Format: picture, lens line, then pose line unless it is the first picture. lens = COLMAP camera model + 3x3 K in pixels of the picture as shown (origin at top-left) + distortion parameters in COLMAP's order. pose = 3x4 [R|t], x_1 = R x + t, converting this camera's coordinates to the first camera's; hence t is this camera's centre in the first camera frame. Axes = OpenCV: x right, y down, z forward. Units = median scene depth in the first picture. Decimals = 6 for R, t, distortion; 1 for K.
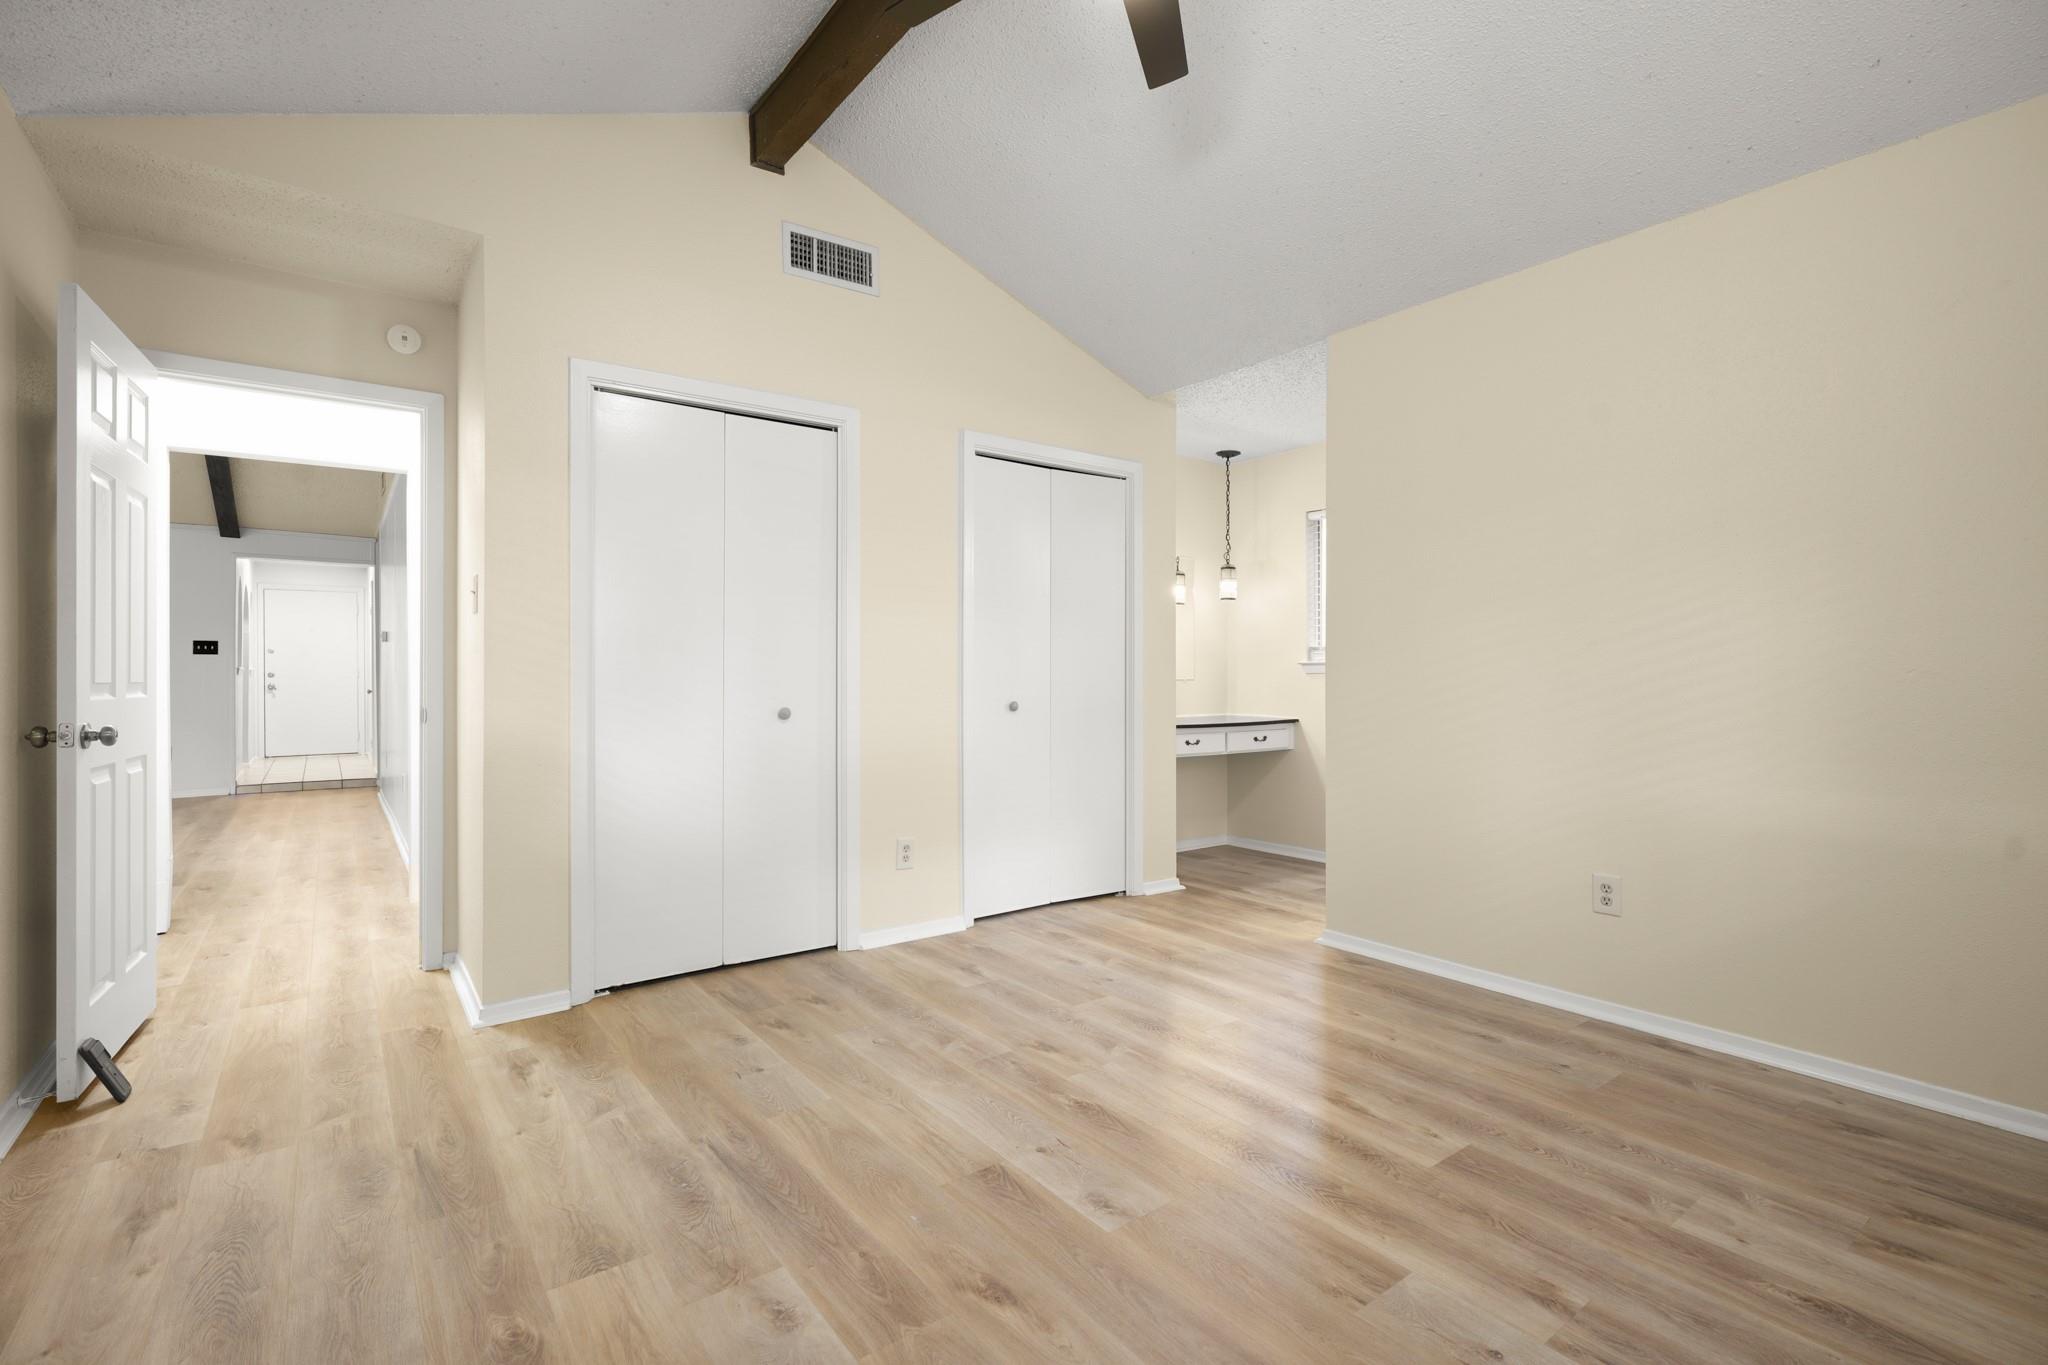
lens RADIAL K [[933.7, 0, 1022.4], [0, 933.7, 676.8], [0, 0, 1]] dist [-0.005450, 0.001378]
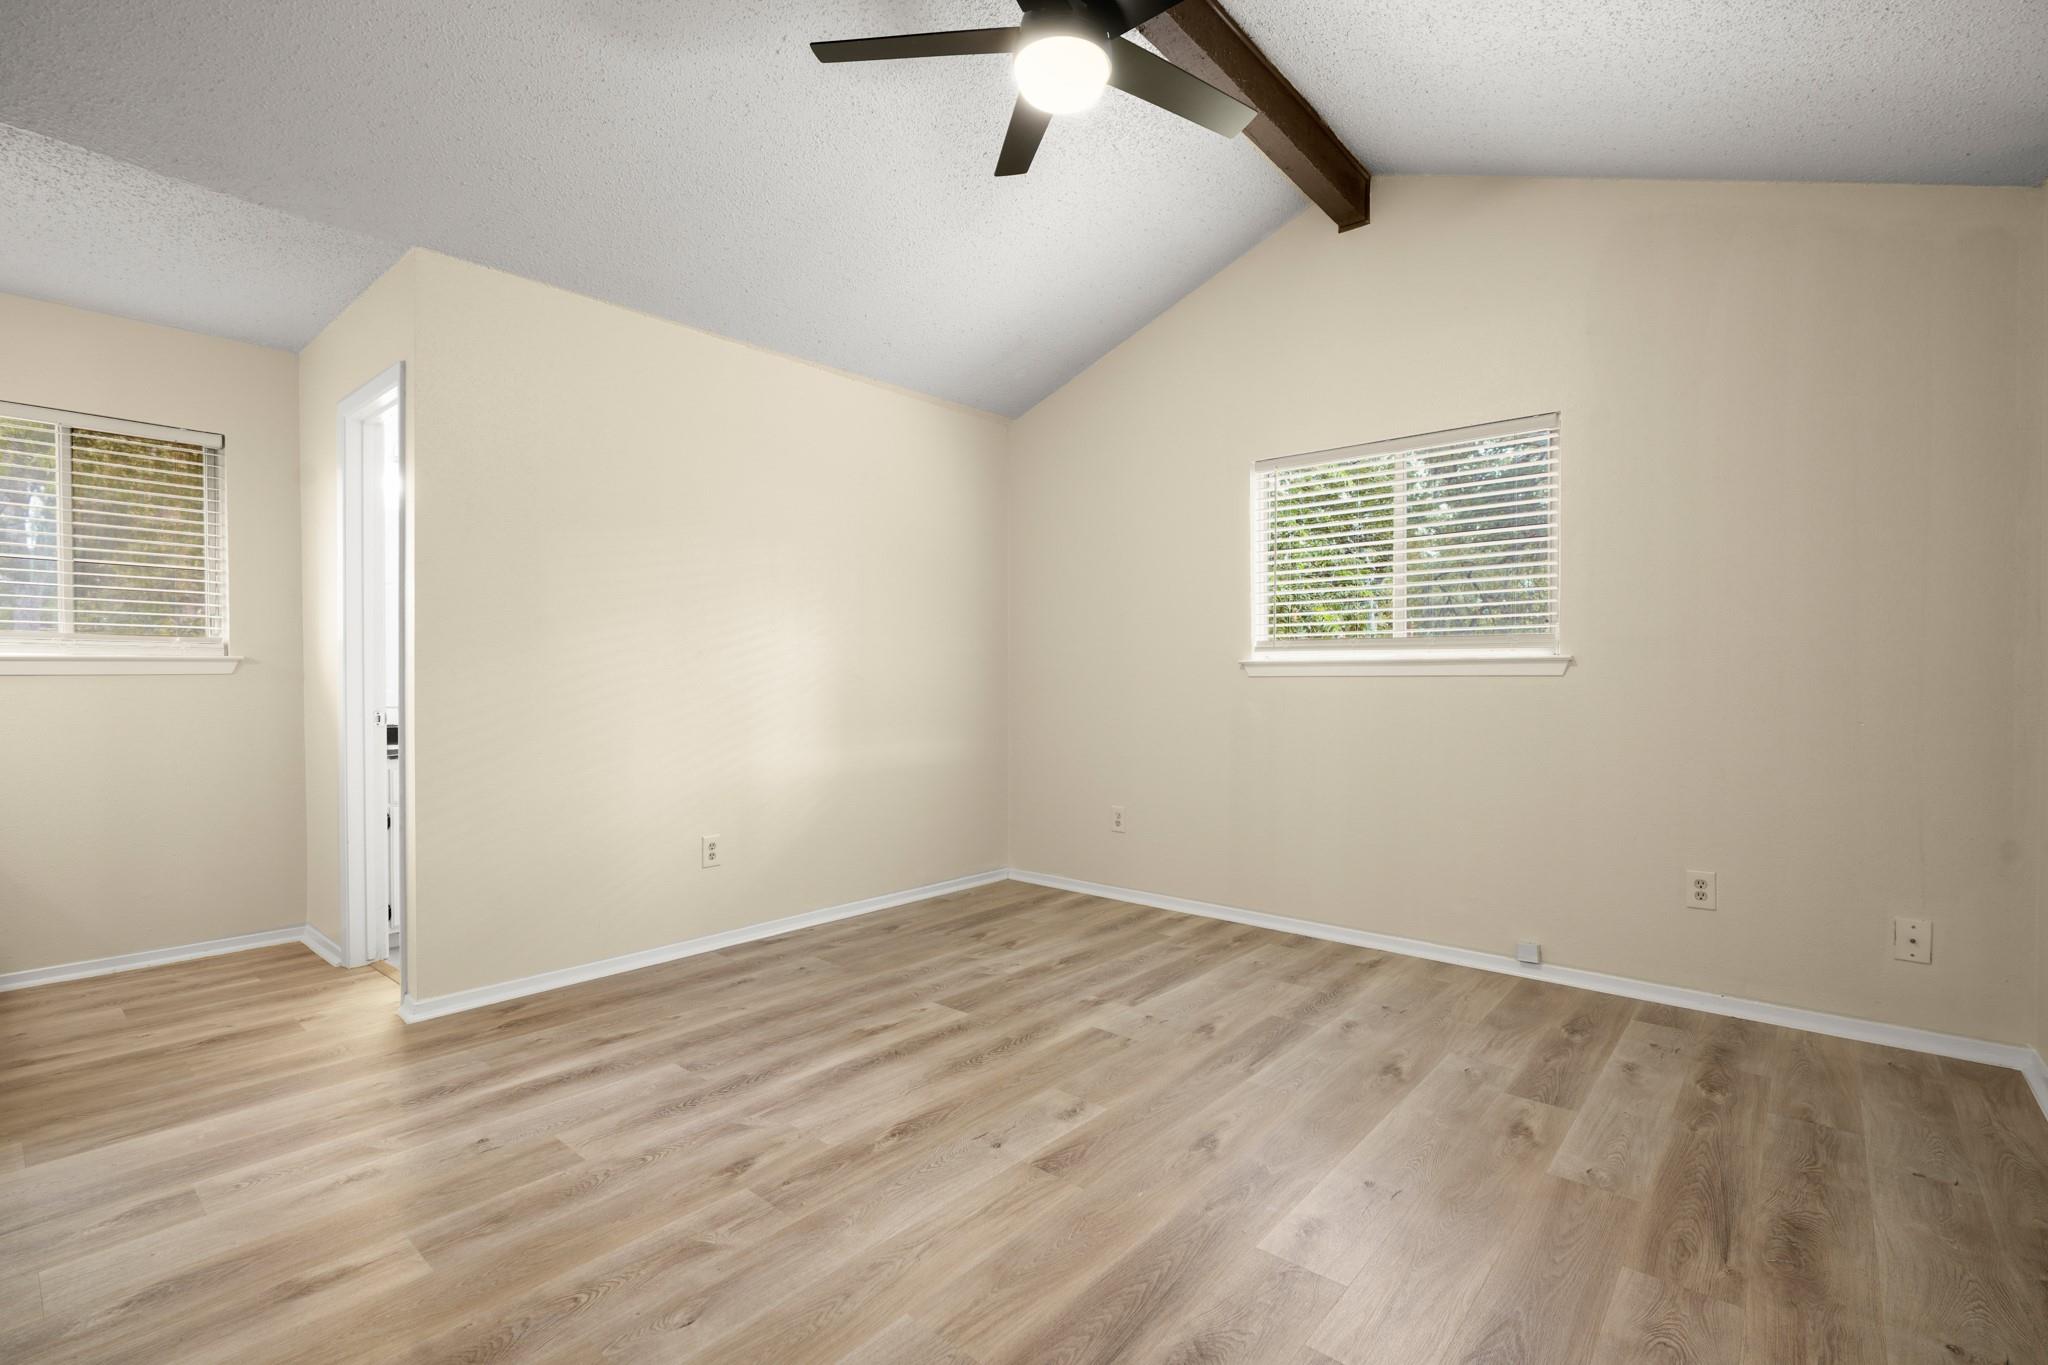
lens RADIAL K [[933.7, 0, 1029.3], [0, 933.7, 684.1], [0, 0, 1]] dist [-0.005450, 0.001378]
pose [[-0.224553, -0.007268, 0.974435, -0.908070], [-0.000205, 0.999973, 0.007412, -0.003949], [-0.974462, 0.001465, -0.224549, 1.109048]]
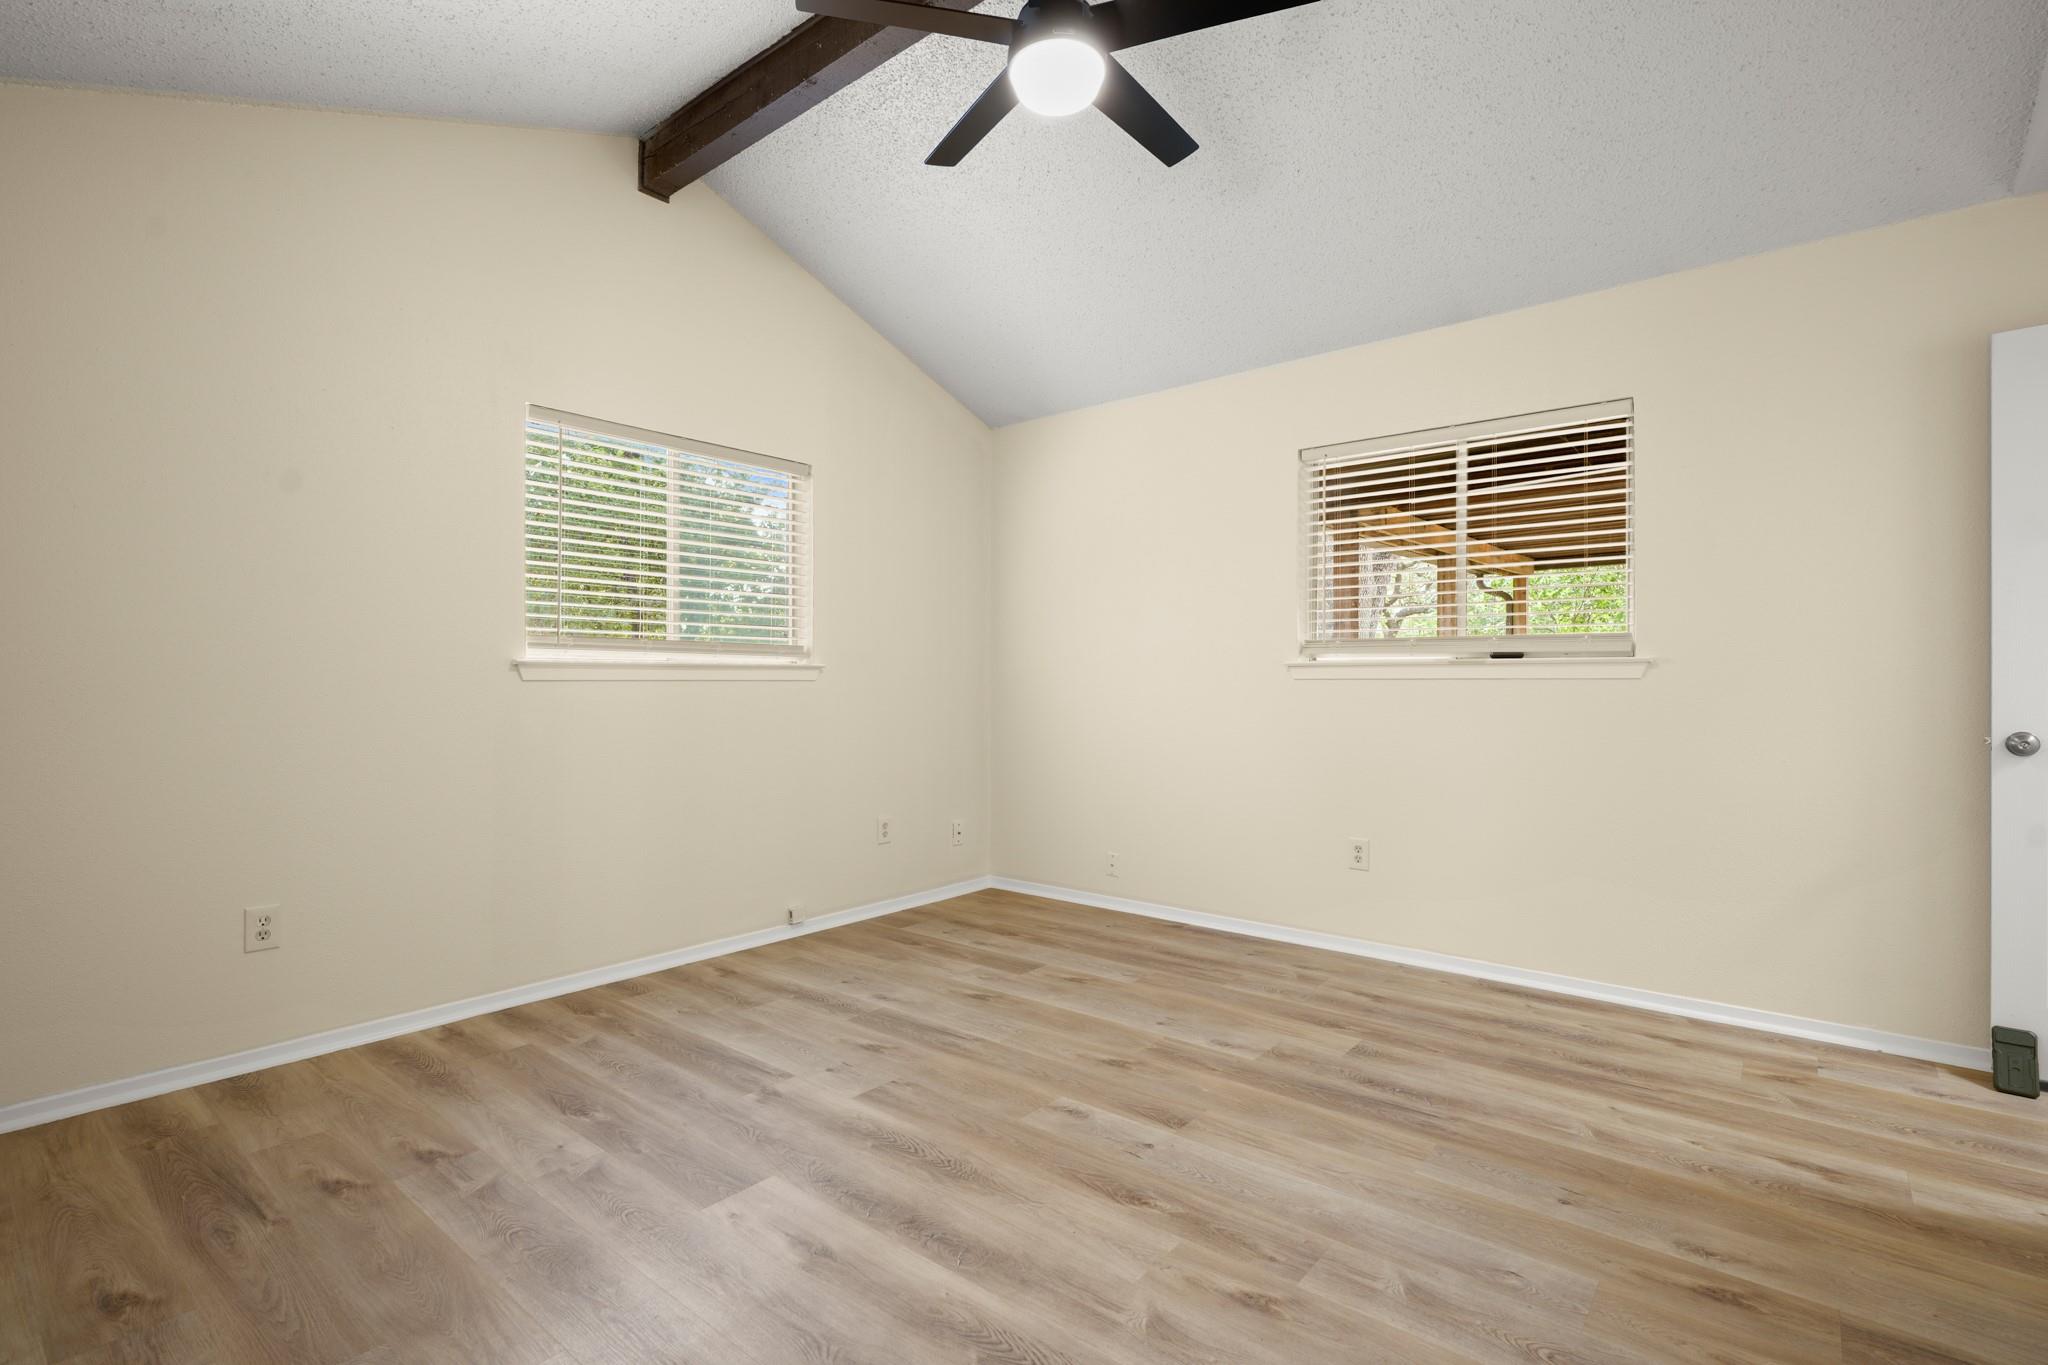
lens RADIAL K [[933.7, 0, 1043.8], [0, 933.7, 684.4], [0, 0, 1]] dist [-0.005450, 0.001378]
pose [[-0.967933, -0.002837, -0.251193, 0.365636], [-0.003279, 0.999994, 0.001342, -0.003884], [0.251187, 0.002123, -0.967936, 1.829466]]
